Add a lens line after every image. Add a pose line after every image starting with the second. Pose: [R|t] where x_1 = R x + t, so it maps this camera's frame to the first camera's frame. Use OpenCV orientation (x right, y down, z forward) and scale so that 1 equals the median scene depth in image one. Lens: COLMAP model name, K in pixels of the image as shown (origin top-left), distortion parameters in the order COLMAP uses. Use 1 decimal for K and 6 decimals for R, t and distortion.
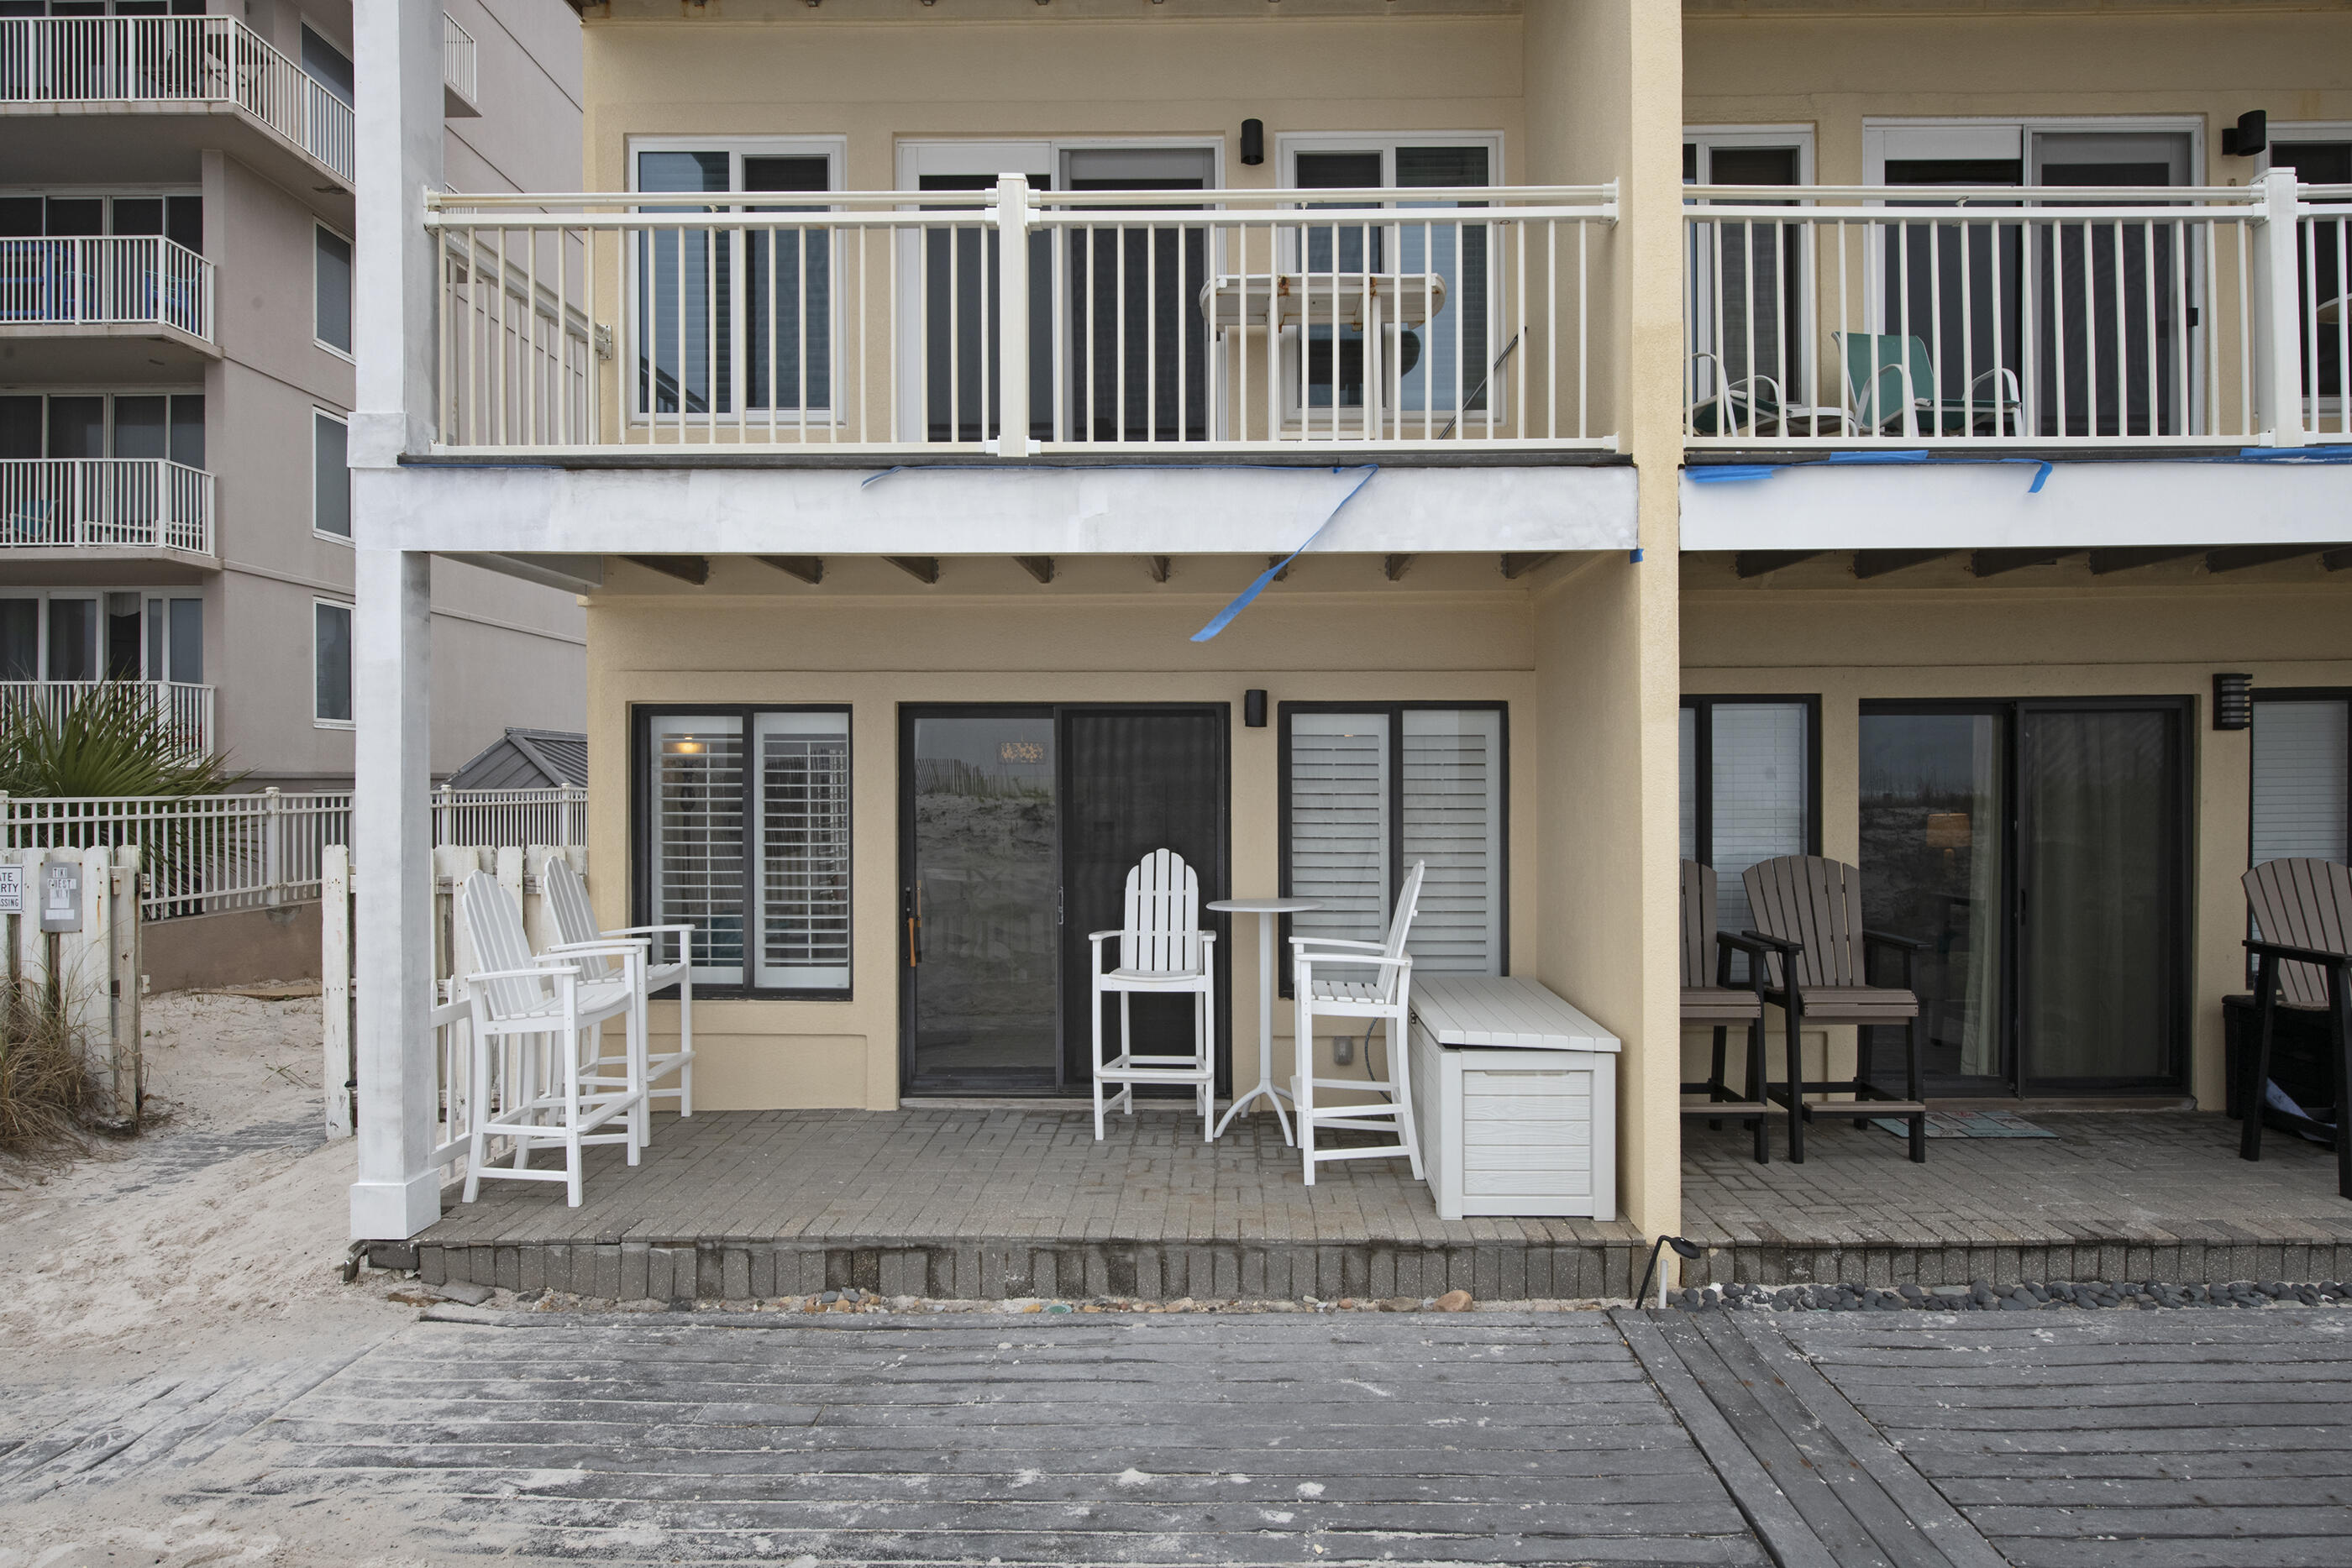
lens RADIAL K [[1346.3, 0, 1176.0], [0, 1346.3, 784.0], [0, 0, 1]] dist [-0.016198, 0.001375]
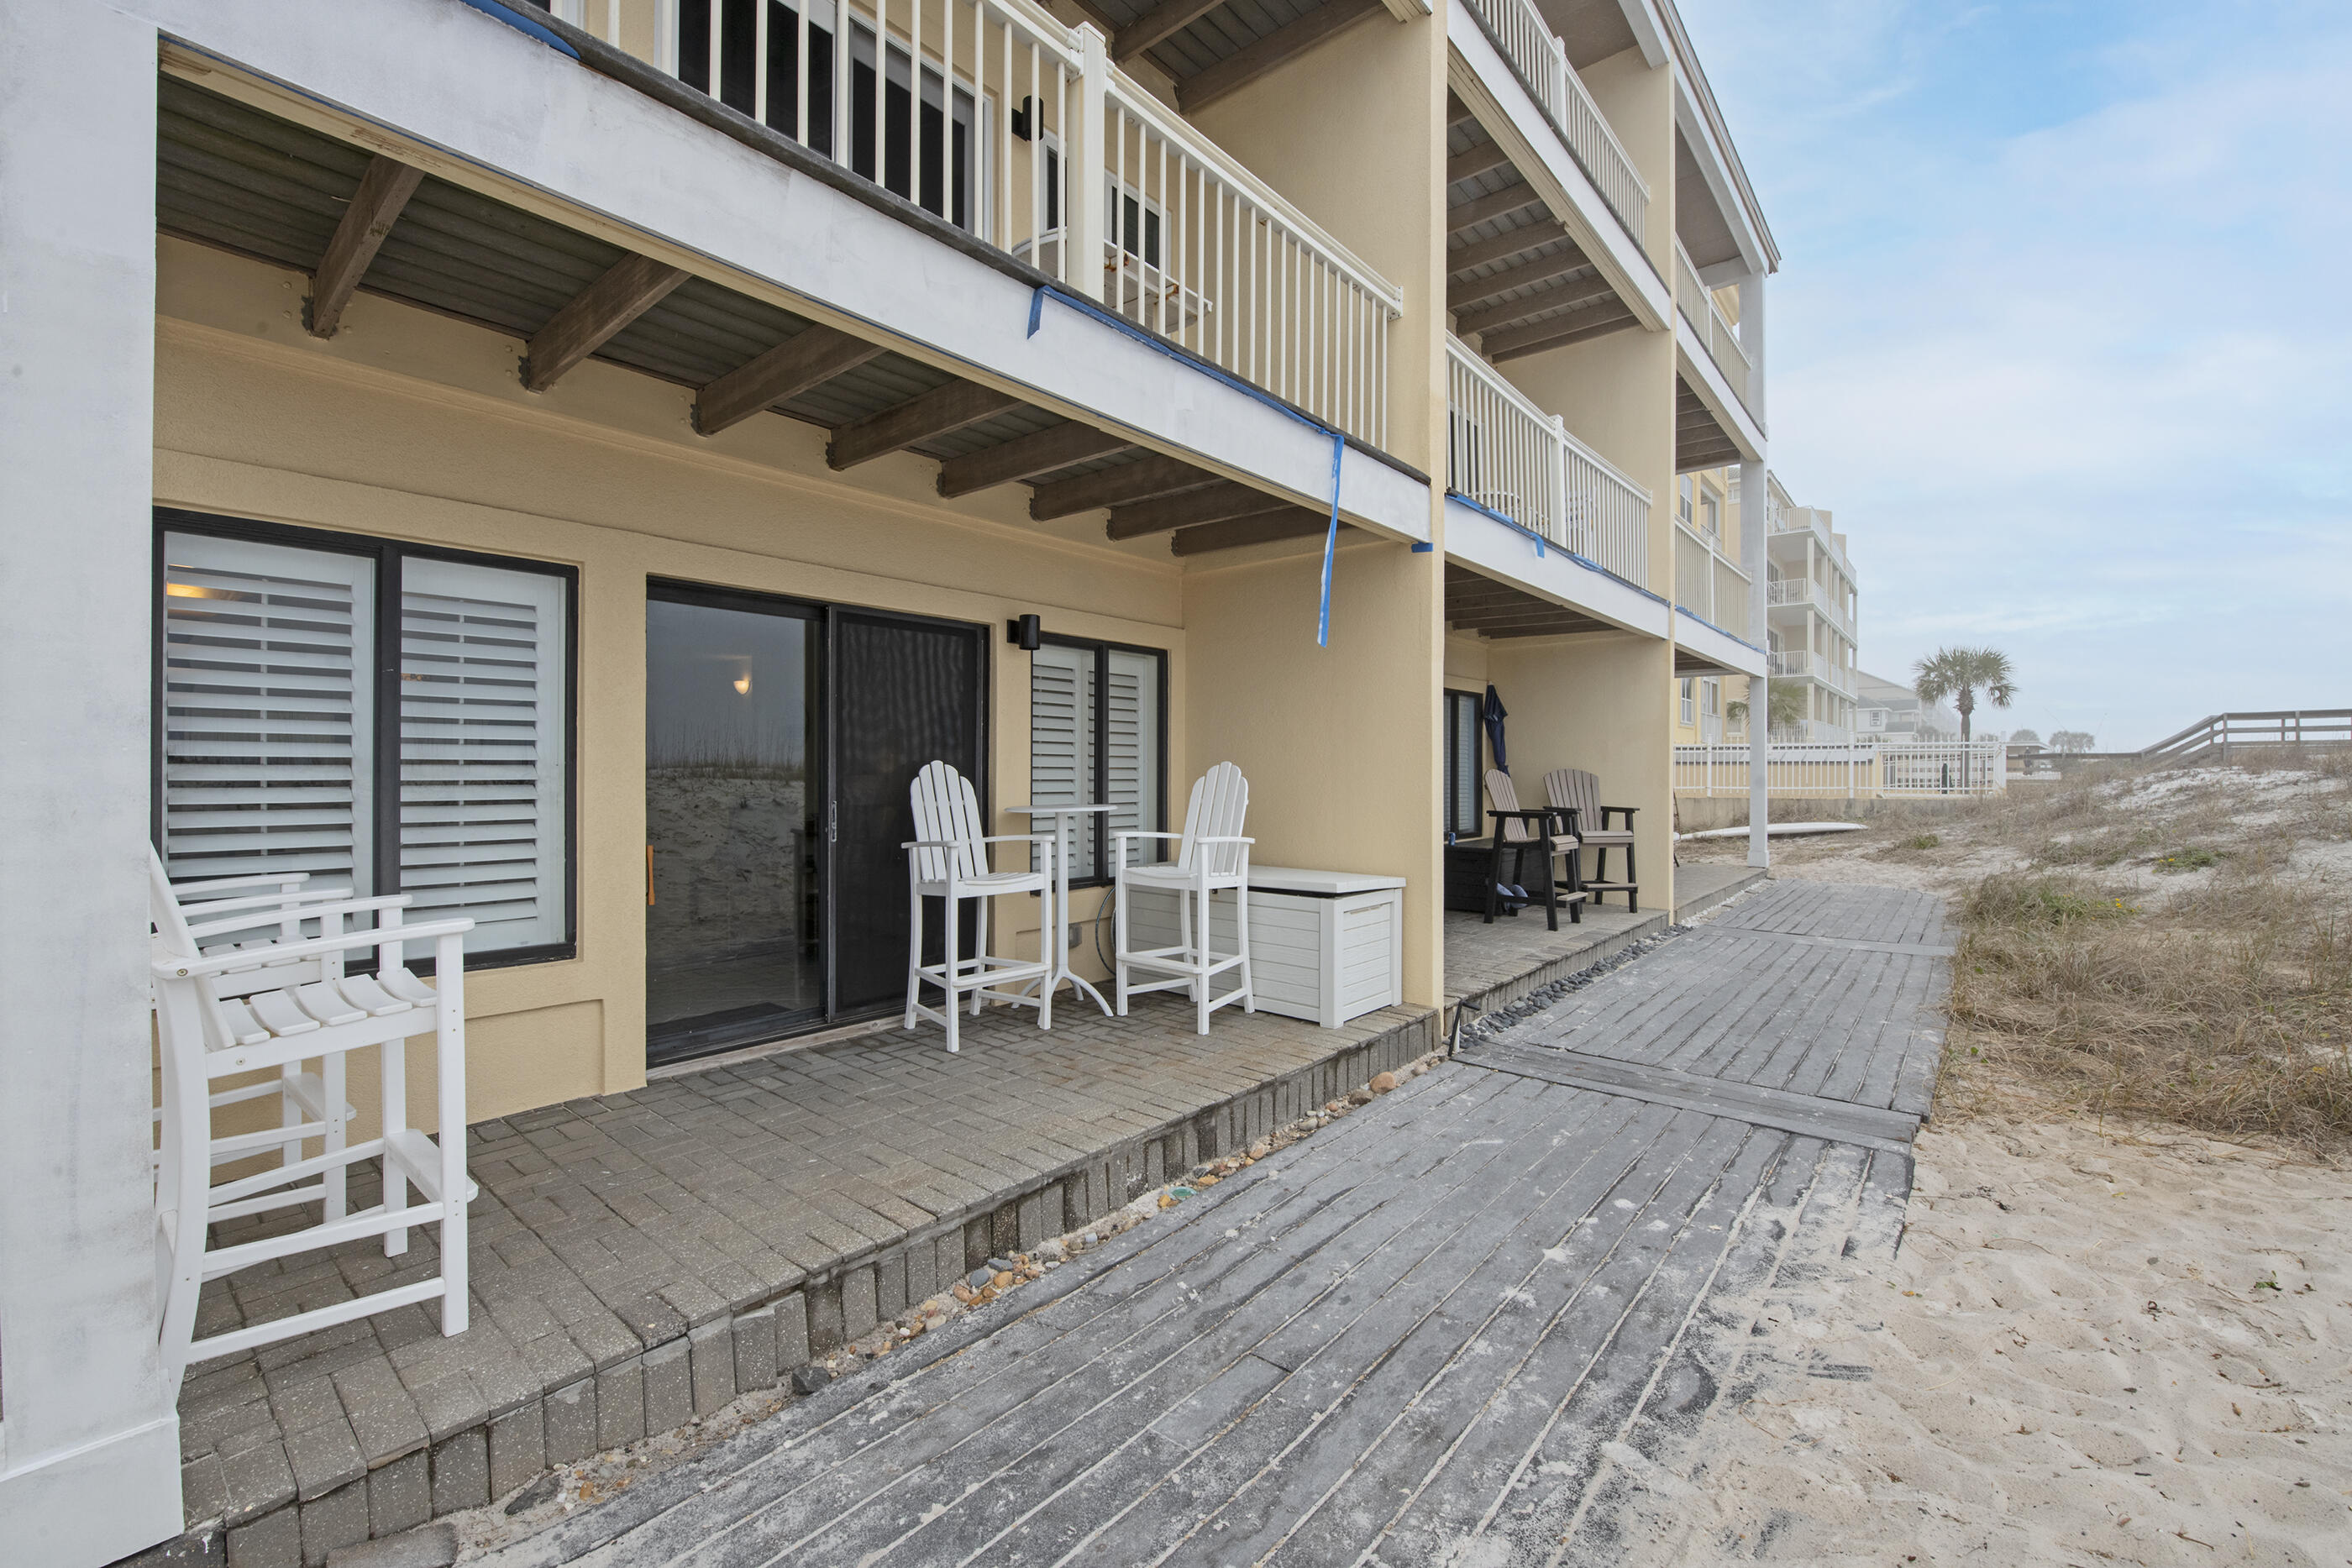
lens RADIAL K [[959.1, 0, 1231.0], [0, 959.1, 777.8], [0, 0, 1]] dist [-0.024021, 0.000287]
pose [[0.614267, -0.004509, 0.789086, -0.612590], [-0.000216, 0.999983, 0.005882, 0.078310], [-0.789099, -0.003783, 0.614255, 0.528477]]
